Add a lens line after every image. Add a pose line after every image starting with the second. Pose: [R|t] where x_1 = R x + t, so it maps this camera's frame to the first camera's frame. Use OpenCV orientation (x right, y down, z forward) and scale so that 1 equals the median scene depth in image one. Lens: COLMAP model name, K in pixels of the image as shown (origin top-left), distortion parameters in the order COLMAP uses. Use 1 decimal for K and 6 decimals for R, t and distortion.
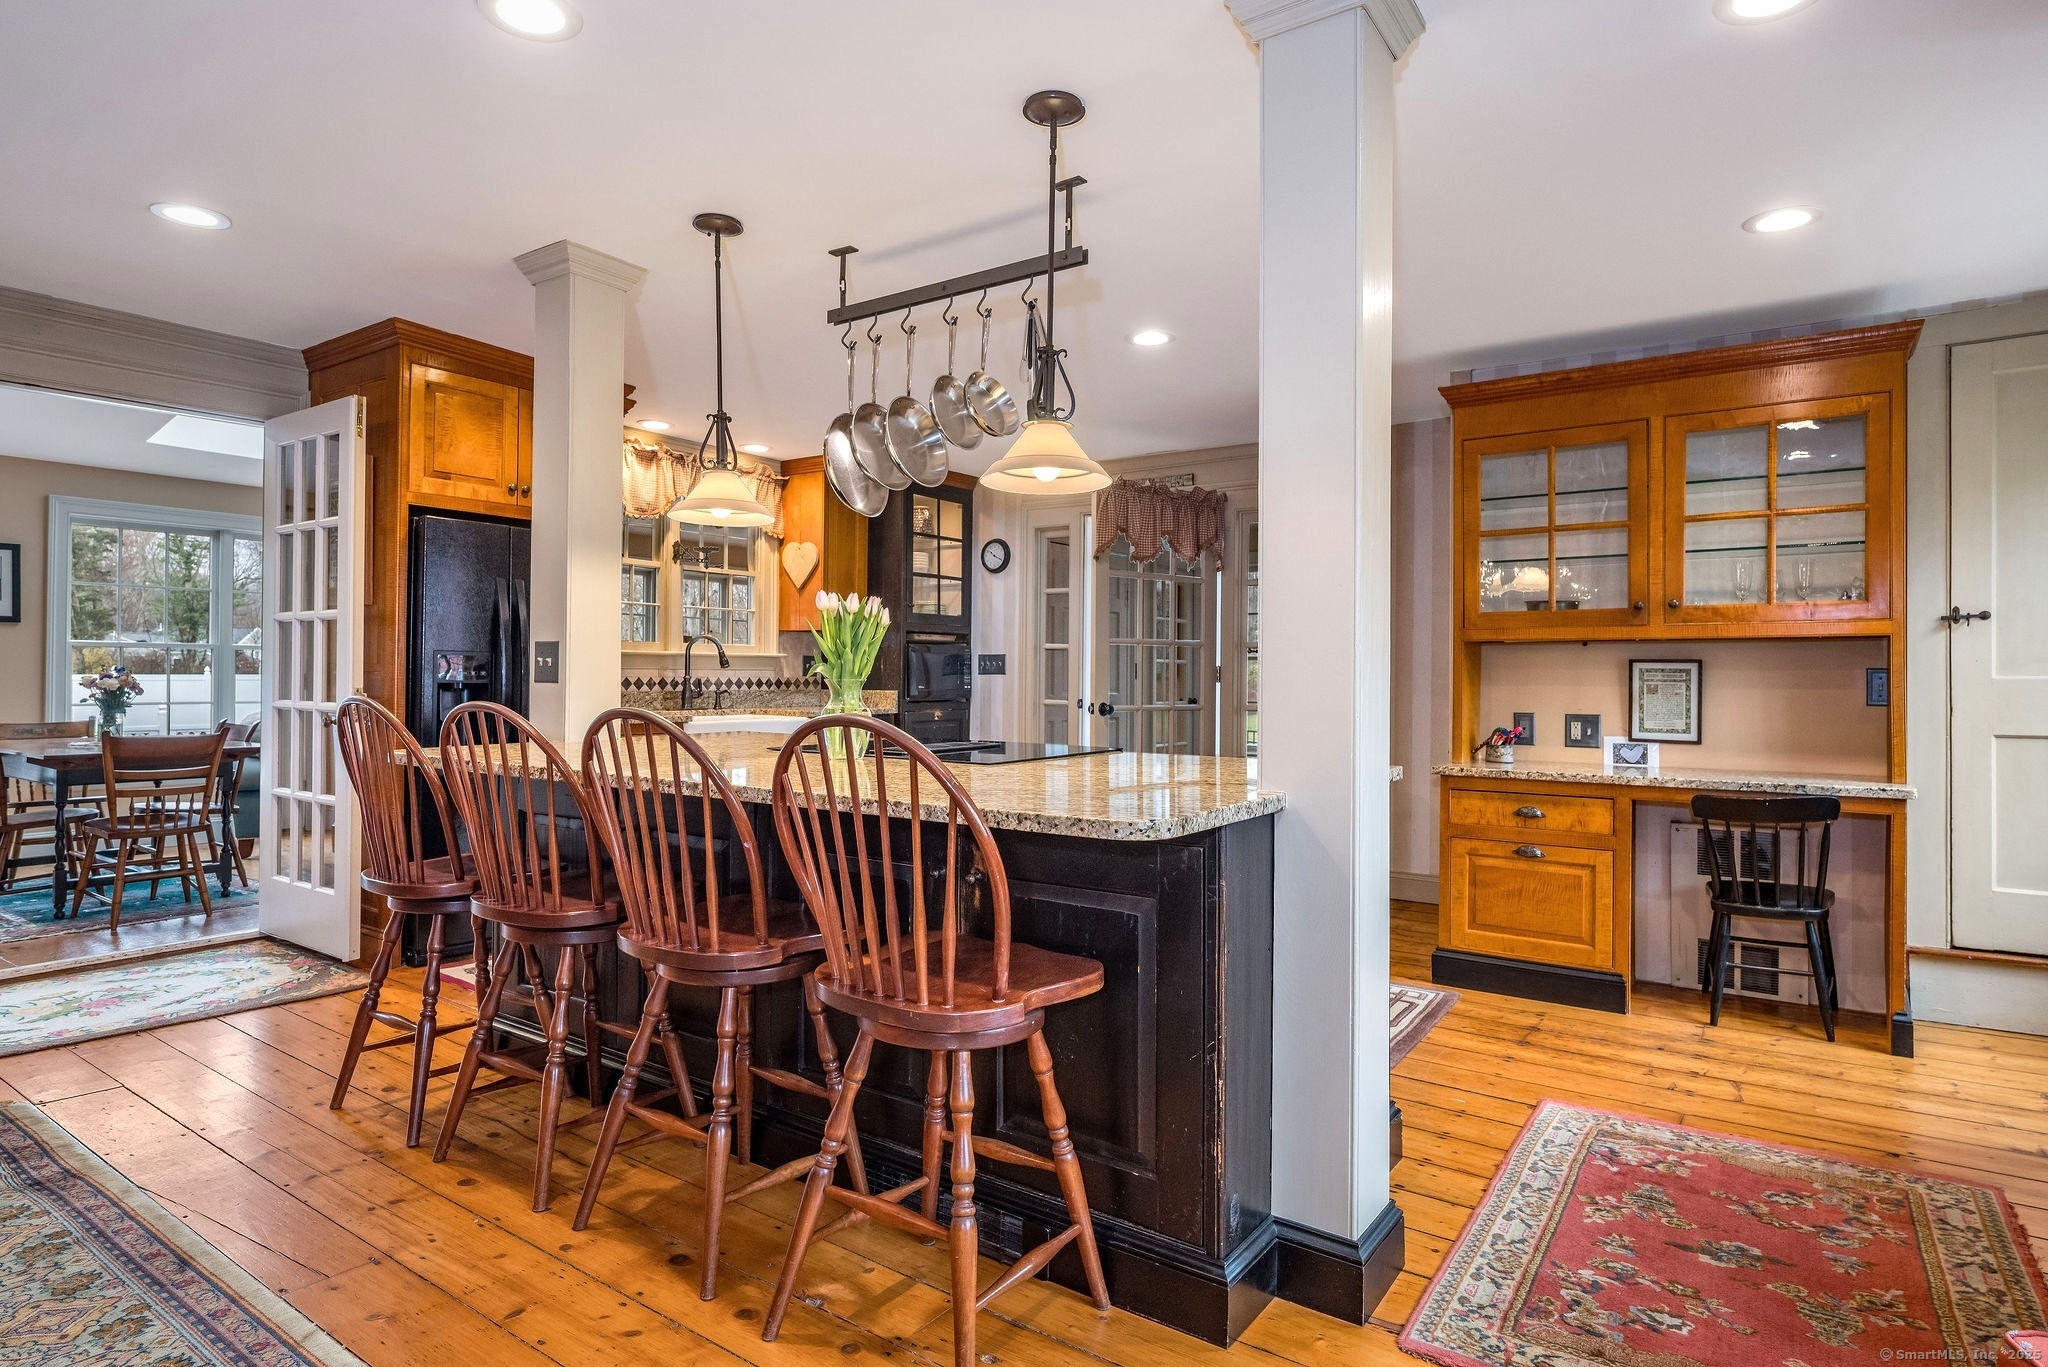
lens RADIAL K [[1108.9, 0, 1024.5], [0, 1108.9, 673.8], [0, 0, 1]] dist [-0.001363, -0.000224]
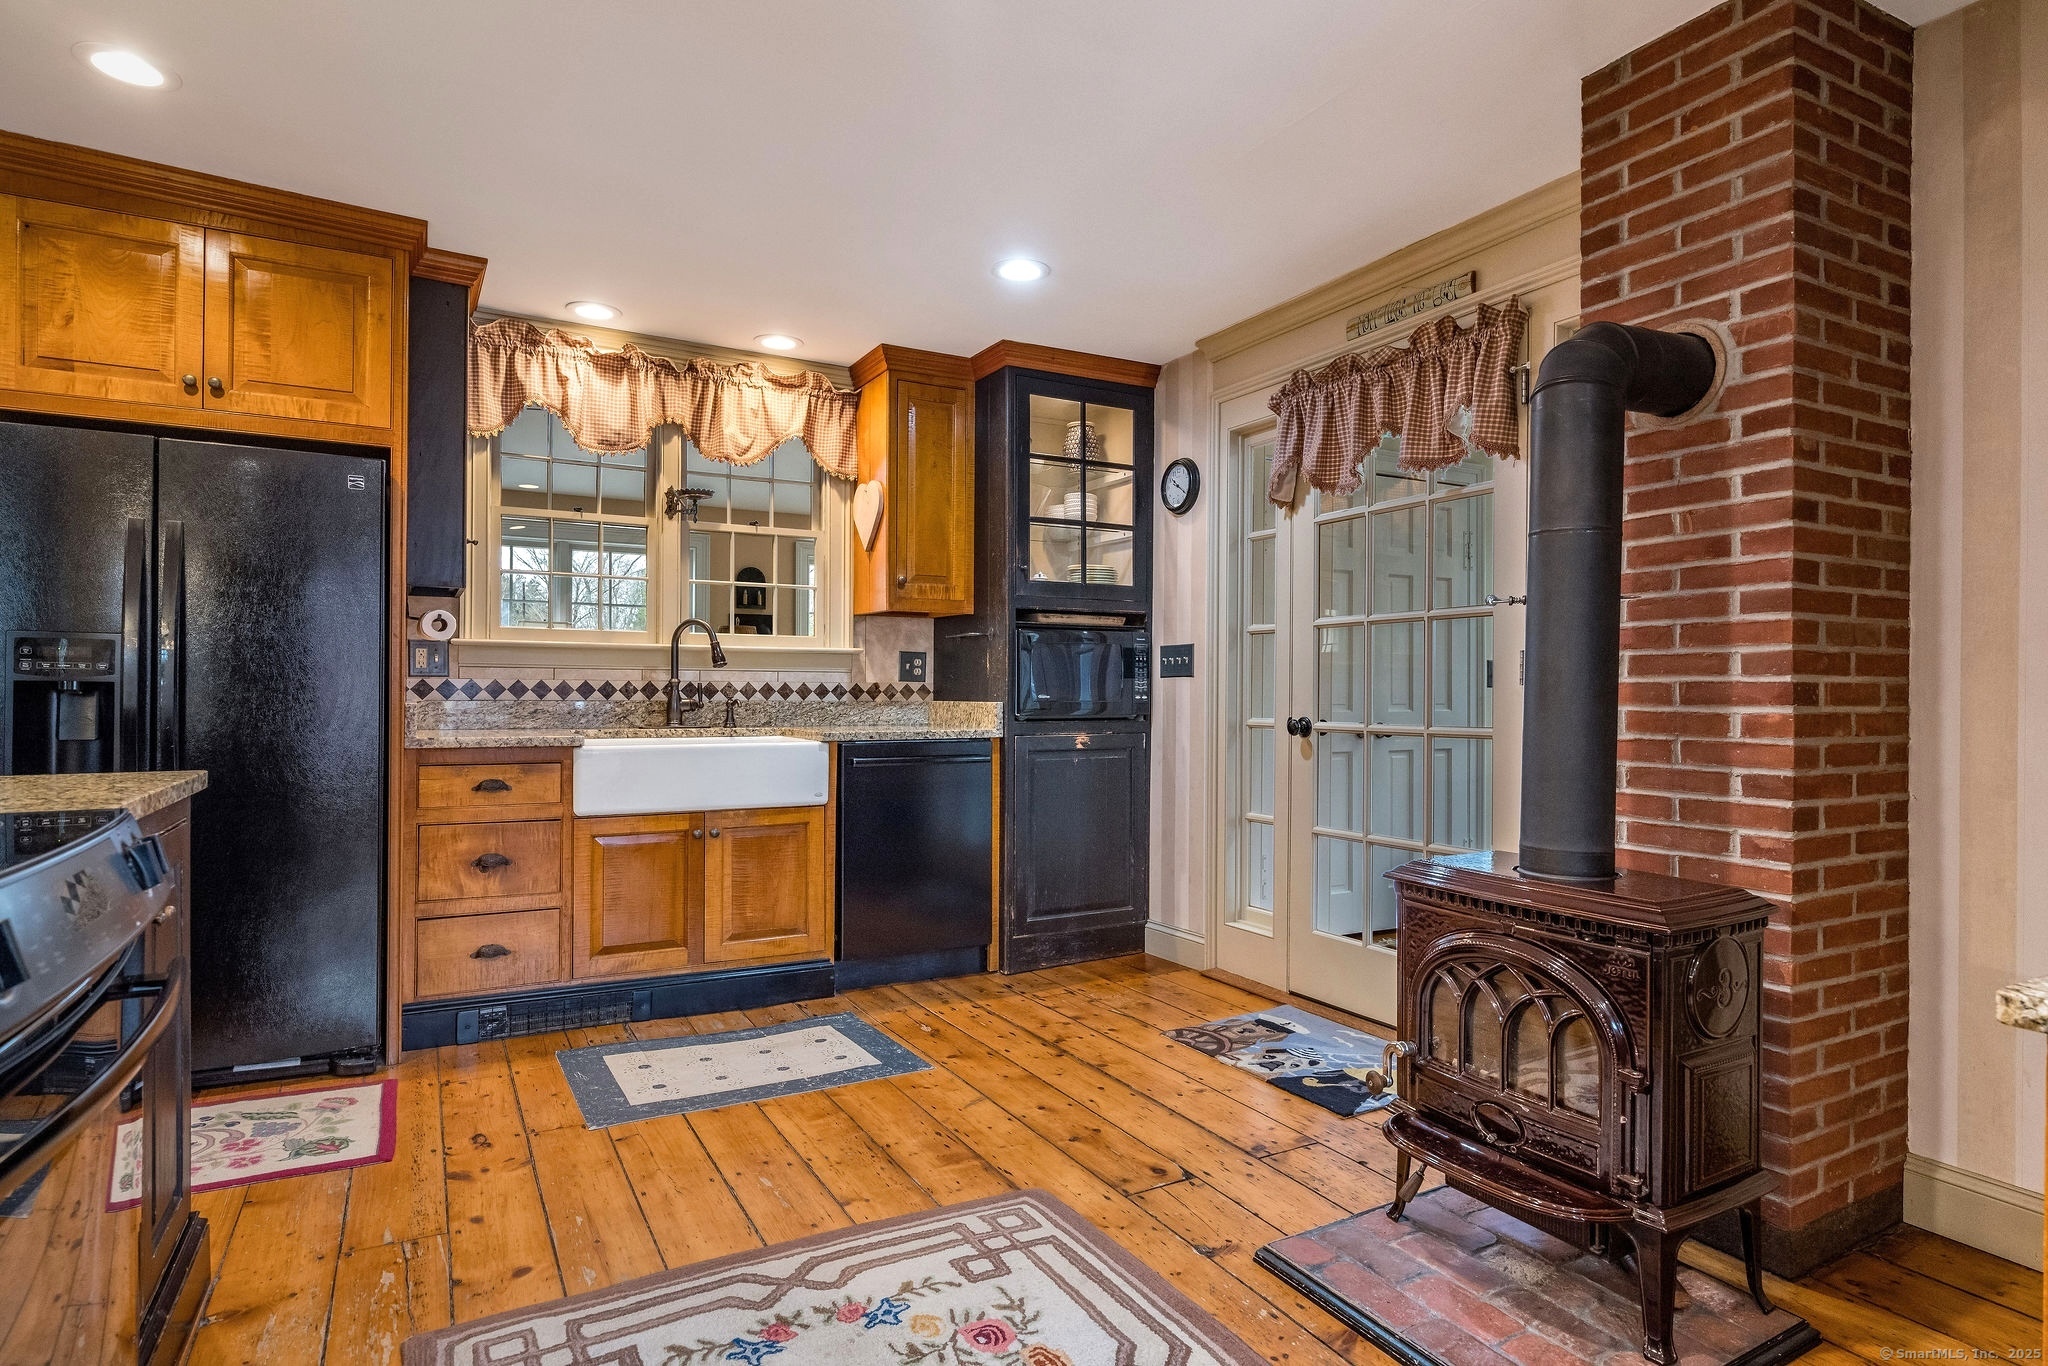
lens RADIAL K [[1108.9, 0, 1034.5], [0, 1108.9, 688.5], [0, 0, 1]] dist [-0.001363, -0.000224]
pose [[0.904081, -0.005198, -0.427329, 0.175050], [0.003211, 0.999980, -0.005369, 0.010957], [0.427349, 0.003481, 0.904080, 0.426118]]
